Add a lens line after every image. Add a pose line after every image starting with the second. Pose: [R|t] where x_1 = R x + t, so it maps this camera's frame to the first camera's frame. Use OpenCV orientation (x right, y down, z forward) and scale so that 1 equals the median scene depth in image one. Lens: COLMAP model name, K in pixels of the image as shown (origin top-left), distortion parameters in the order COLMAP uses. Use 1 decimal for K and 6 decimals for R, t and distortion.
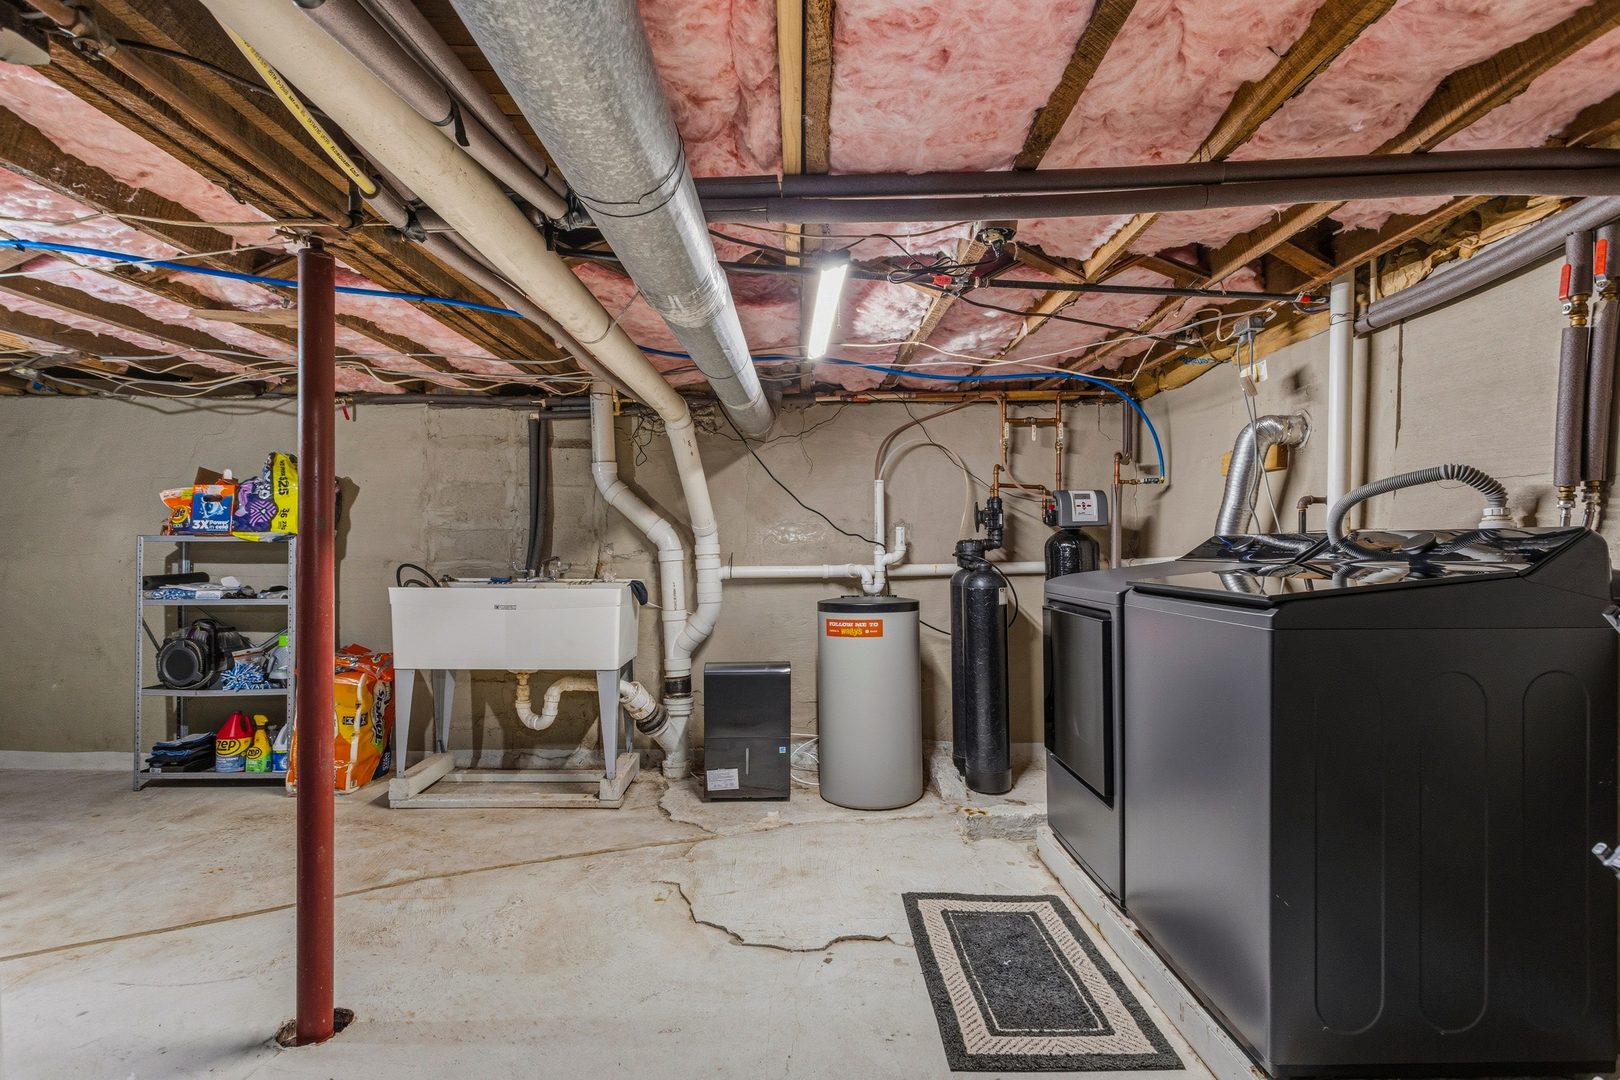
lens RADIAL K [[797.9, 0, 805.7], [0, 797.9, 545.7], [0, 0, 1]] dist [0.003417, 0.000544]
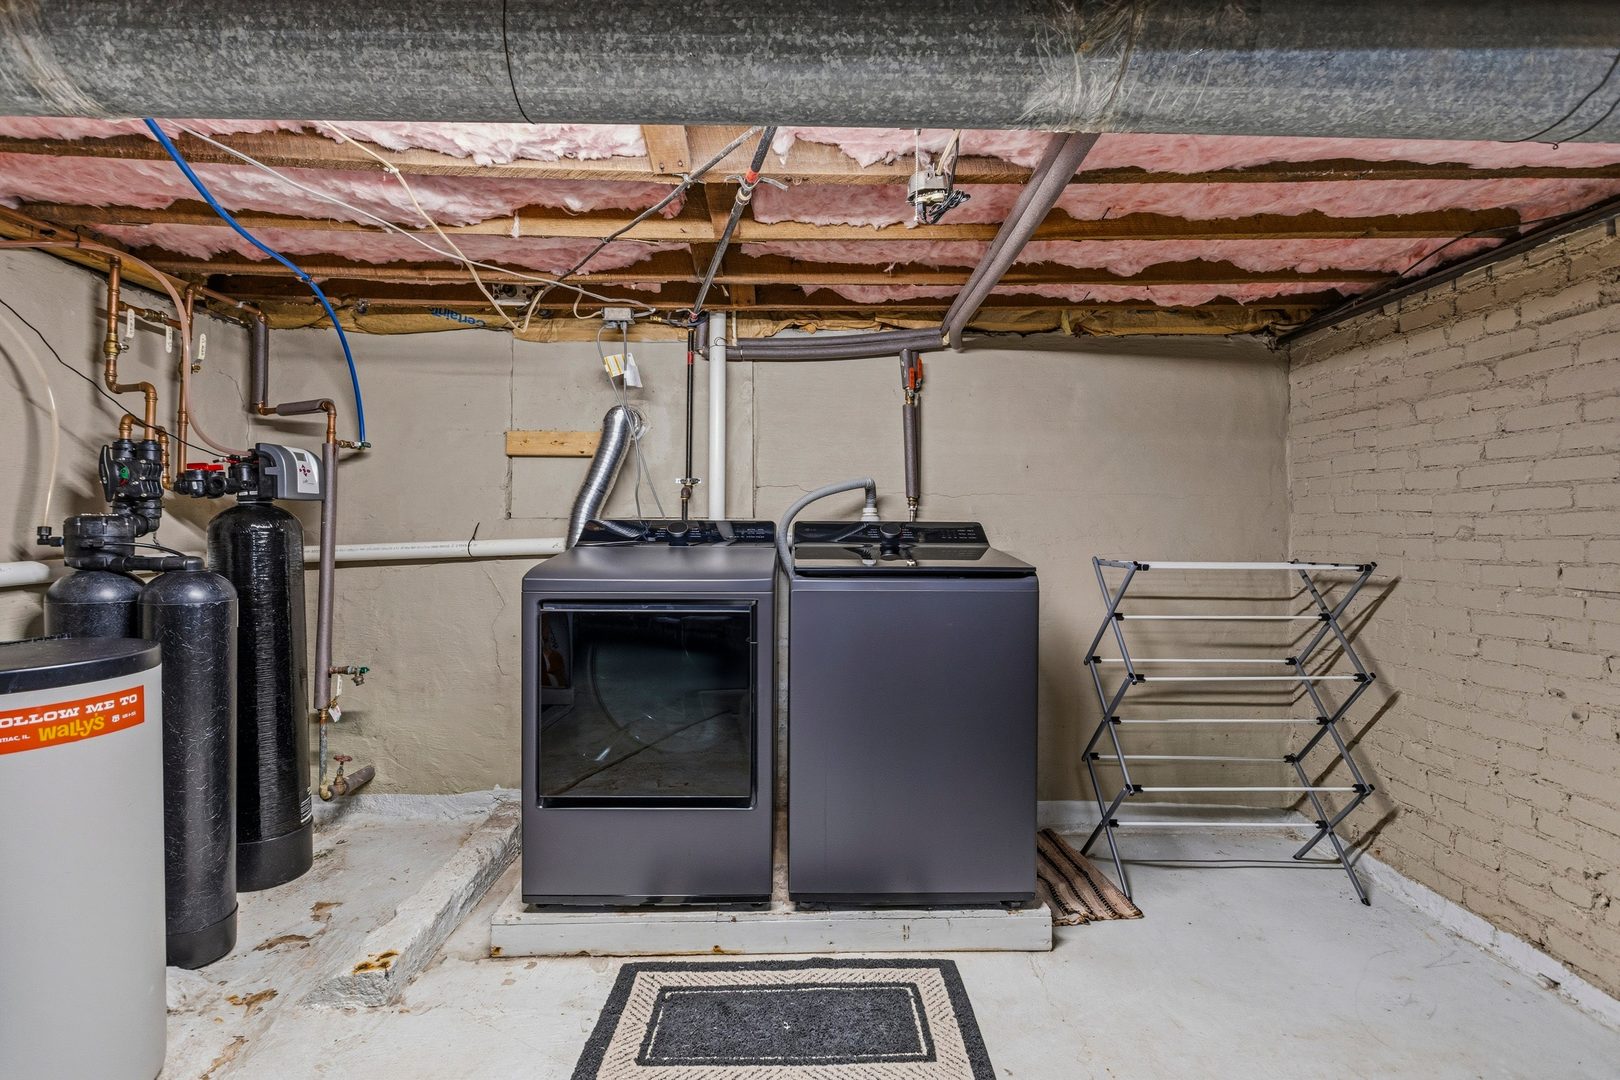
lens RADIAL K [[797.9, 0, 809.0], [0, 797.9, 533.7], [0, 0, 1]] dist [0.003417, 0.000544]
pose [[-0.000493, 0.000628, 1.000000, -0.418334], [-0.006214, 0.999980, -0.000631, 0.002454], [-0.999981, -0.006214, -0.000489, 0.693277]]
